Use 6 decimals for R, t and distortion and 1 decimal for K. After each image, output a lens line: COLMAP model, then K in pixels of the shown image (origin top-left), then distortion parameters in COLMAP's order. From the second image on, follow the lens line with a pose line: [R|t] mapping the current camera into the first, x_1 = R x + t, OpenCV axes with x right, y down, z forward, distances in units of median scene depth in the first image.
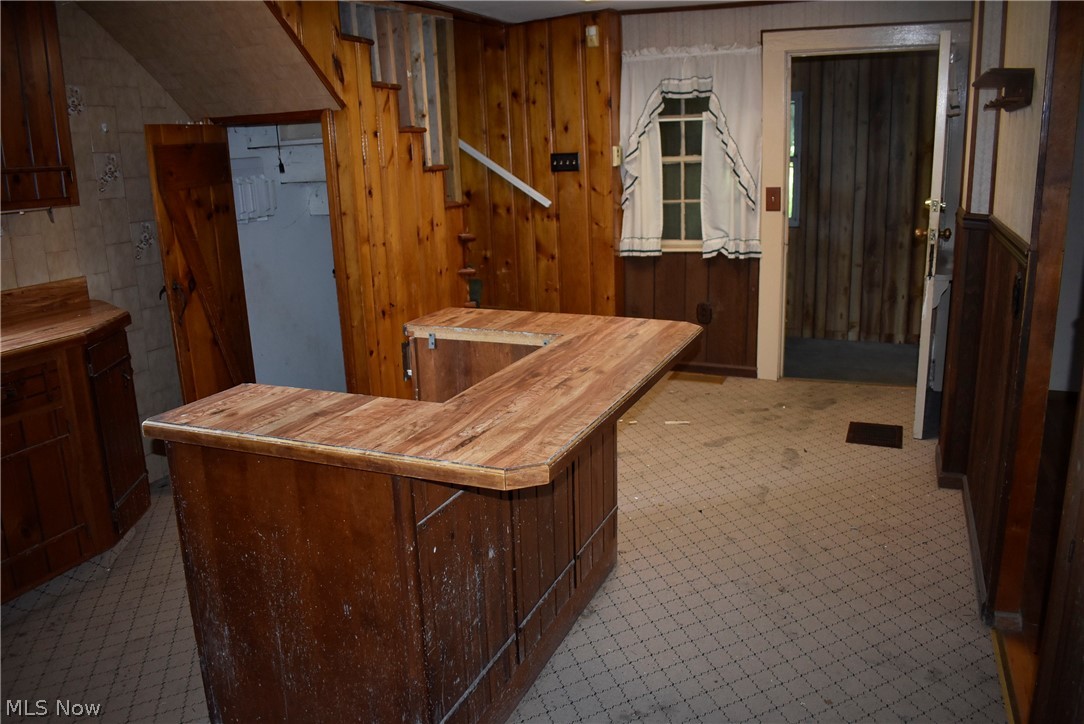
lens RADIAL K [[847.3, 0, 546.3], [0, 847.3, 360.3], [0, 0, 1]] dist [-0.102480, 0.028589]
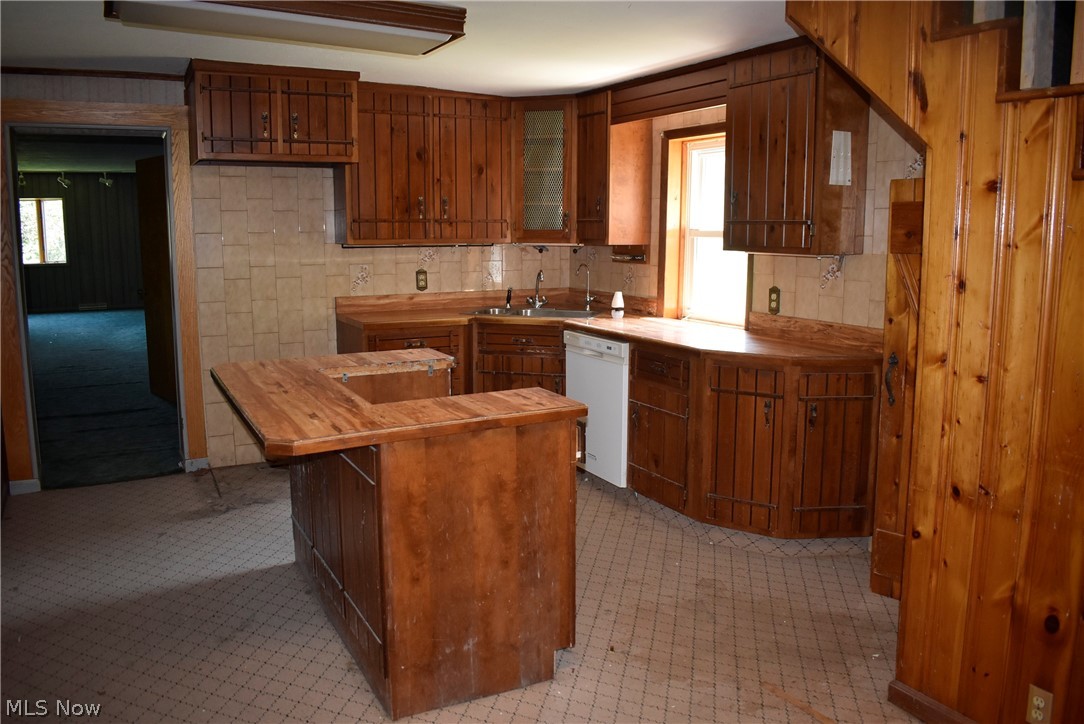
lens RADIAL K [[847.3, 0, 546.3], [0, 847.3, 360.3], [0, 0, 1]] dist [-0.102480, 0.028589]
pose [[-0.634934, 0.148908, -0.758080, 0.653027], [-0.169177, 0.930634, 0.324497, -0.444660], [0.753815, 0.334284, -0.565700, 1.729385]]
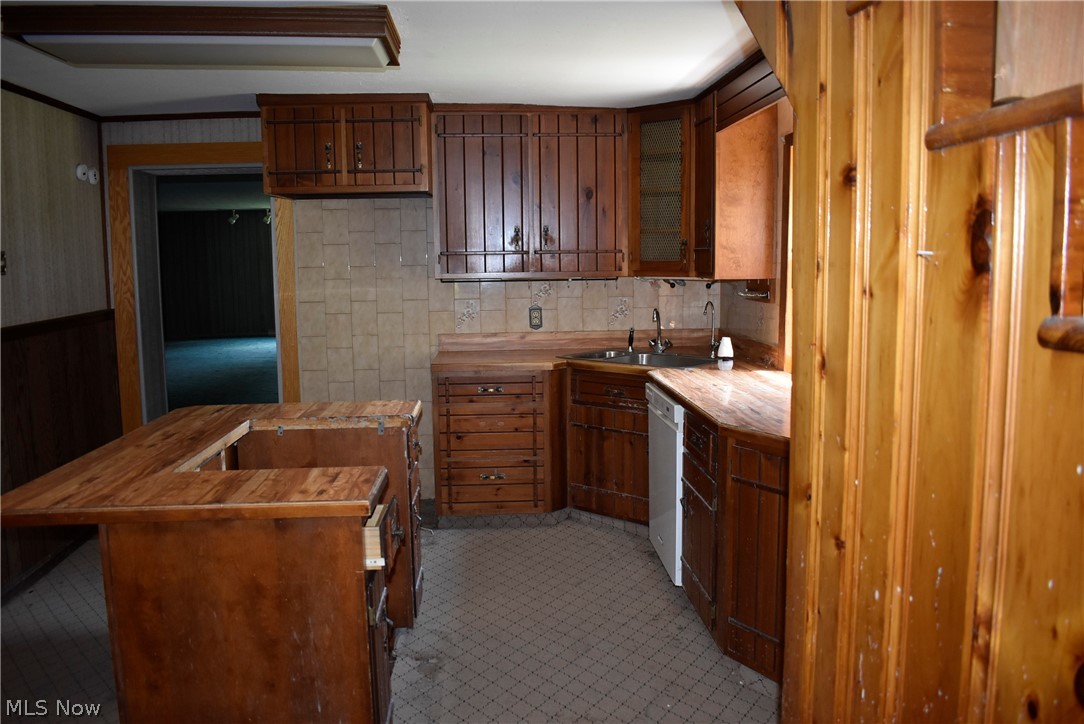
lens RADIAL K [[847.3, 0, 546.3], [0, 847.3, 360.3], [0, 0, 1]] dist [-0.102480, 0.028589]
pose [[-0.895080, 0.094963, -0.435677, 0.037235], [-0.068778, 0.935965, 0.345311, -0.465837], [0.440570, 0.339045, -0.831232, 1.869675]]
